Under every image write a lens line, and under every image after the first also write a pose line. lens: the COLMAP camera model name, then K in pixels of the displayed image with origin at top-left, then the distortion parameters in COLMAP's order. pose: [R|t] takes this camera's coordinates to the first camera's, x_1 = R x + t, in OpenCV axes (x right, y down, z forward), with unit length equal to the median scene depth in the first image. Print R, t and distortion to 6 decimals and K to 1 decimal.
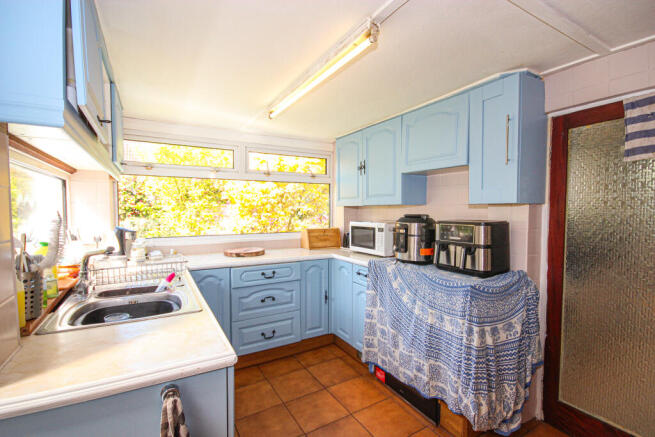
lens RADIAL K [[300.1, 0, 331.0], [0, 300.1, 222.2], [0, 0, 1]] dist [0.000233, -0.004920]
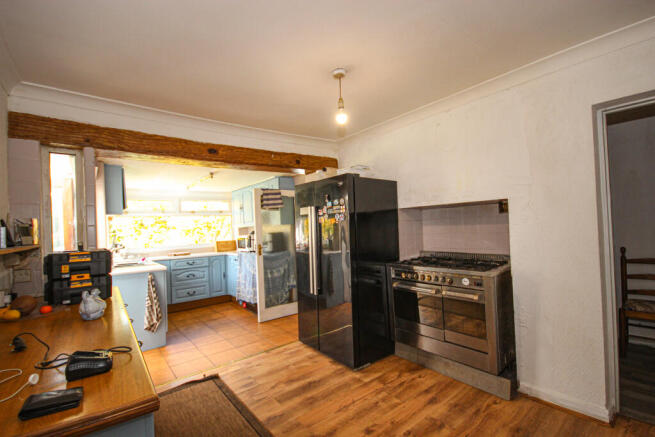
lens RADIAL K [[300.1, 0, 328.8], [0, 300.1, 224.9], [0, 0, 1]] dist [0.000233, -0.004920]
pose [[0.990804, -0.040511, 0.129095, 0.458012], [0.047683, 0.997457, -0.052964, 0.064923], [-0.126621, 0.058632, 0.990217, -1.124798]]
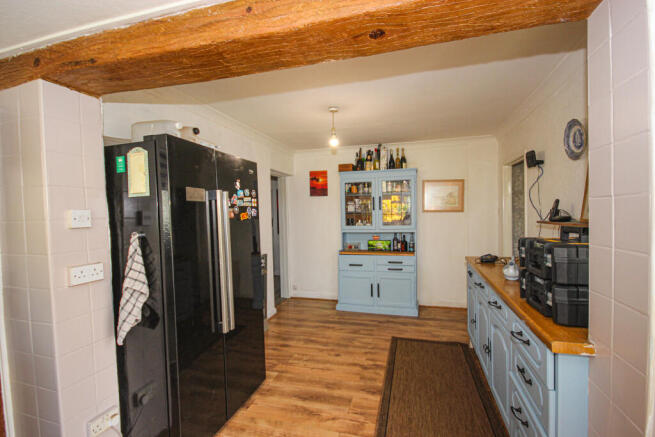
lens RADIAL K [[300.1, 0, 330.3], [0, 300.1, 221.3], [0, 0, 1]] dist [0.000233, -0.004920]
pose [[-0.686826, -0.000449, 0.726822, -0.610466], [0.055345, 0.997064, 0.052915, -0.086185], [-0.724712, 0.076569, -0.684785, 1.432474]]
